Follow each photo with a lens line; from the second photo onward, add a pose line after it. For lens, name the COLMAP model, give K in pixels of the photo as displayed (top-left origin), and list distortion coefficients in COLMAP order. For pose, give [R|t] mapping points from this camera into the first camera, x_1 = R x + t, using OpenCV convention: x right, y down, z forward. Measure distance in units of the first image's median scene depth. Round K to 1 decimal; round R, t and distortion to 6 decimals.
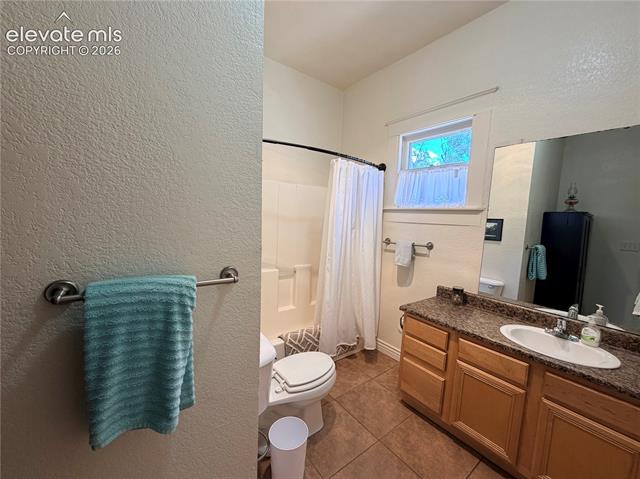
lens RADIAL K [[253.2, 0, 320.0], [0, 253.2, 239.5], [0, 0, 1]] dist [-0.000473, 0.000052]
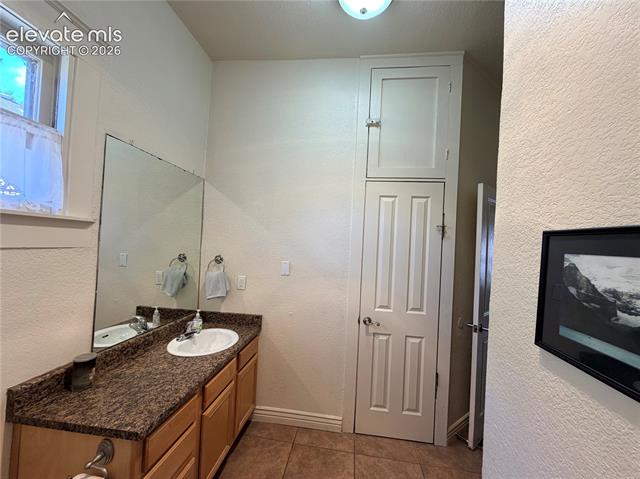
lens RADIAL K [[253.2, 0, 320.0], [0, 253.2, 239.5], [0, 0, 1]] dist [-0.000473, 0.000052]
pose [[-0.701584, -0.065974, 0.709526, -0.233904], [-0.015374, 0.996874, 0.077491, -0.139394], [-0.712420, 0.043459, -0.700406, 1.111129]]
